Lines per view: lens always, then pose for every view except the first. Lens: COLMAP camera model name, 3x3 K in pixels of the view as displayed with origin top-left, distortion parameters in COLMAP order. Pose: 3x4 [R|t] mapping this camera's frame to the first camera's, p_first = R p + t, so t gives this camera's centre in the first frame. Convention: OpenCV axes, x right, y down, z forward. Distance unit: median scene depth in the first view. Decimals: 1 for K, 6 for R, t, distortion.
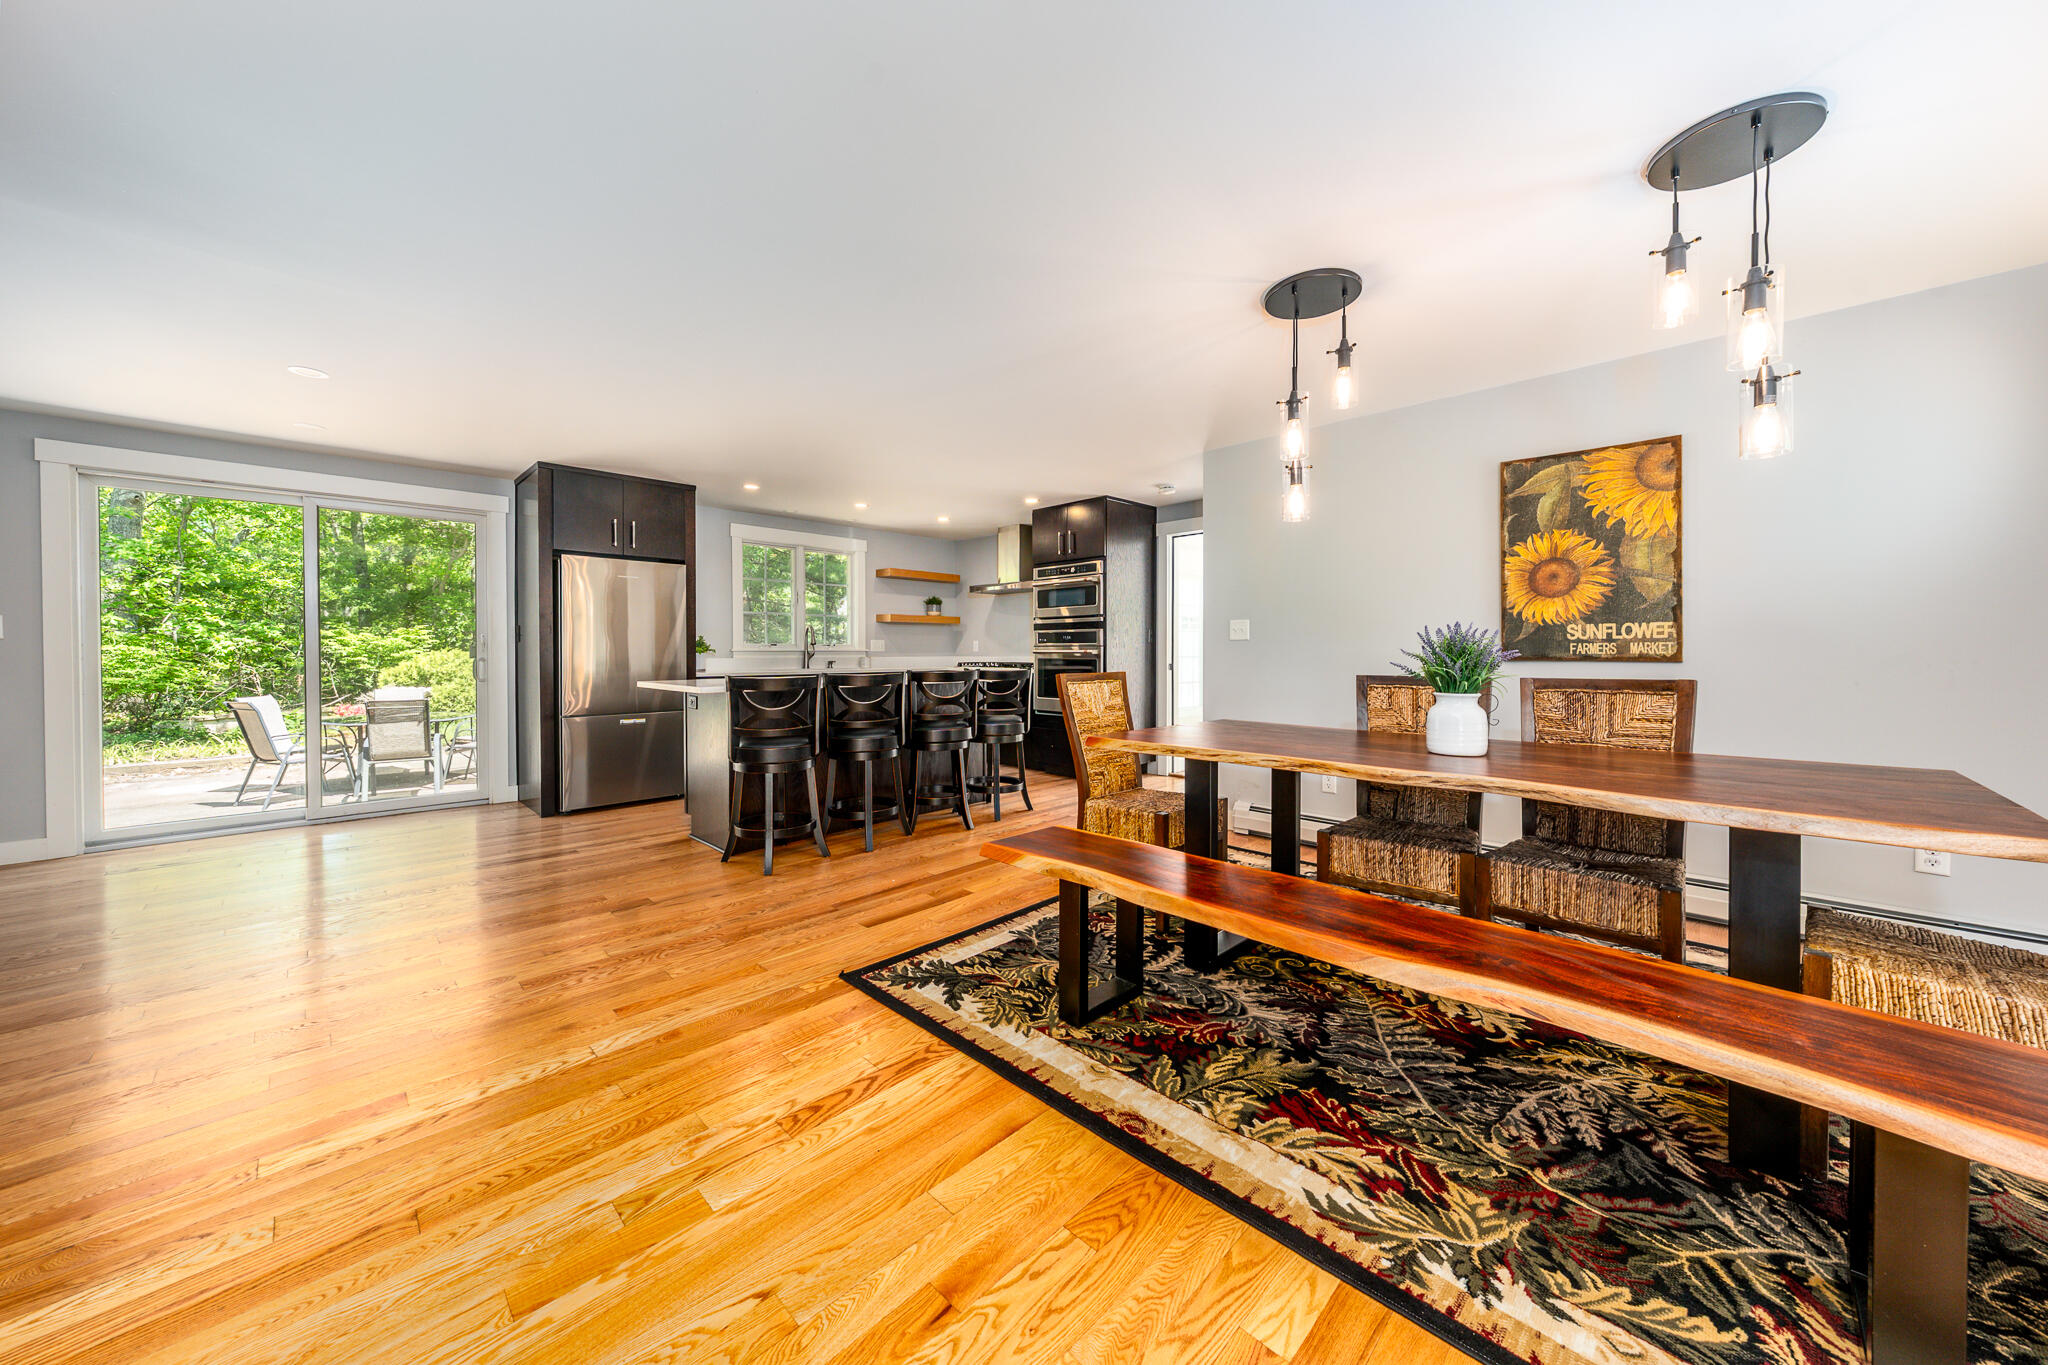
lens RADIAL K [[716.2, 0, 929.6], [0, 716.2, 658.7], [0, 0, 1]] dist [-0.001426, -0.000085]
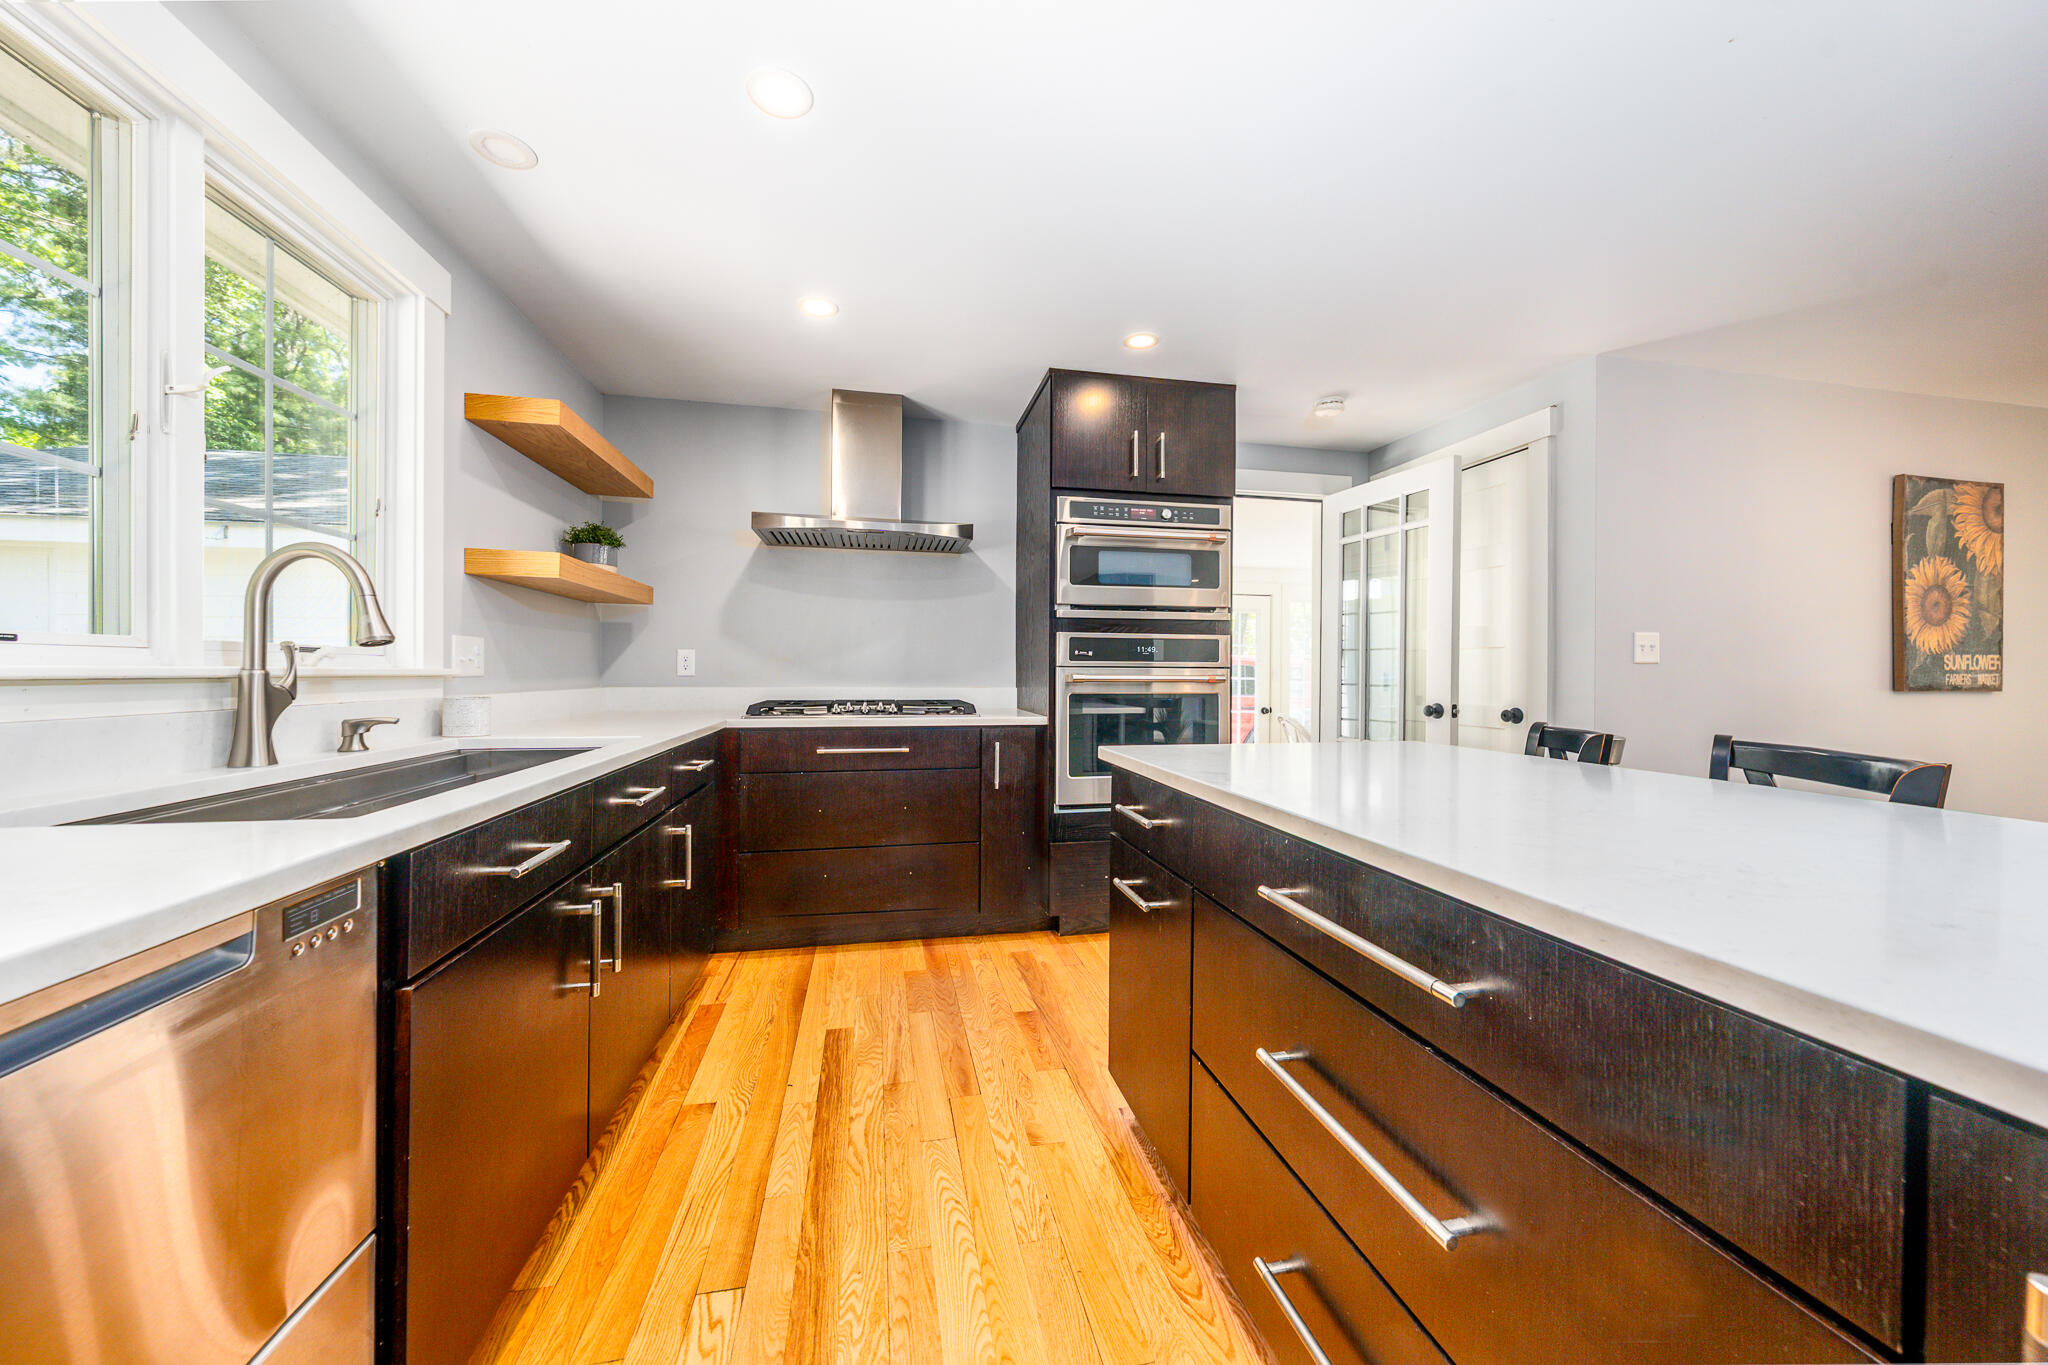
lens RADIAL K [[736.9, 0, 999.6], [0, 736.9, 673.4], [0, 0, 1]] dist [-0.006132, -0.000020]
pose [[0.469311, 0.001805, 0.883031, -0.627320], [0.004320, 0.999981, -0.004339, -0.024432], [-0.883023, 0.005851, 0.469294, 1.766524]]
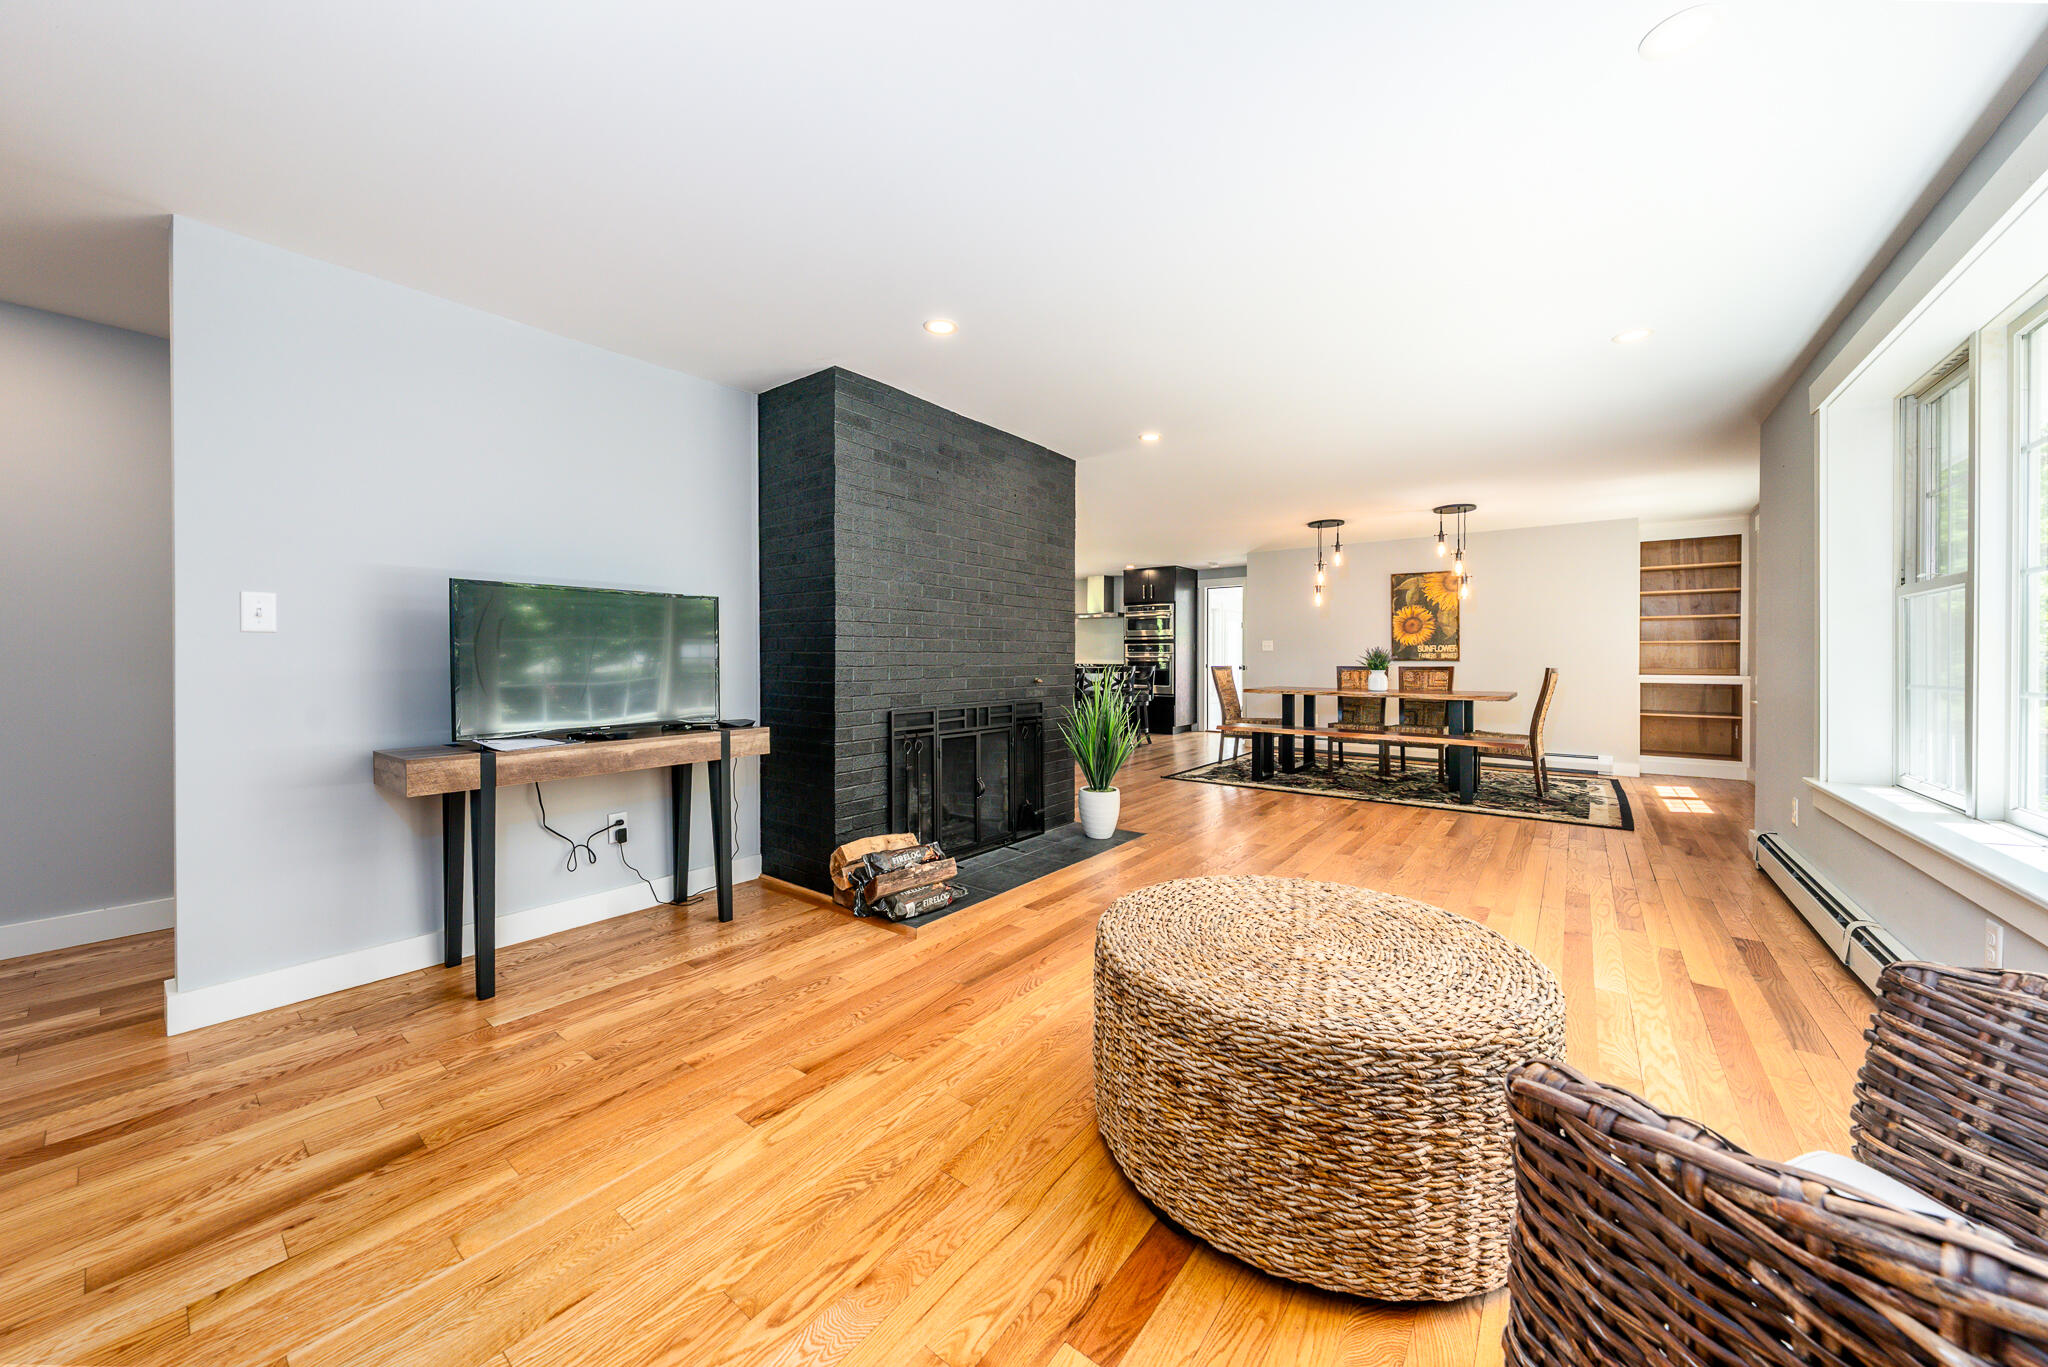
lens RADIAL K [[682.3, 0, 946.3], [0, 682.3, 659.2], [0, 0, 1]] dist [0.000282, 0.000004]
pose [[0.995210, 0.002985, 0.097717, -0.924714], [-0.002292, 0.999971, -0.007200, 0.017908], [-0.097735, 0.006942, 0.995188, -1.148382]]
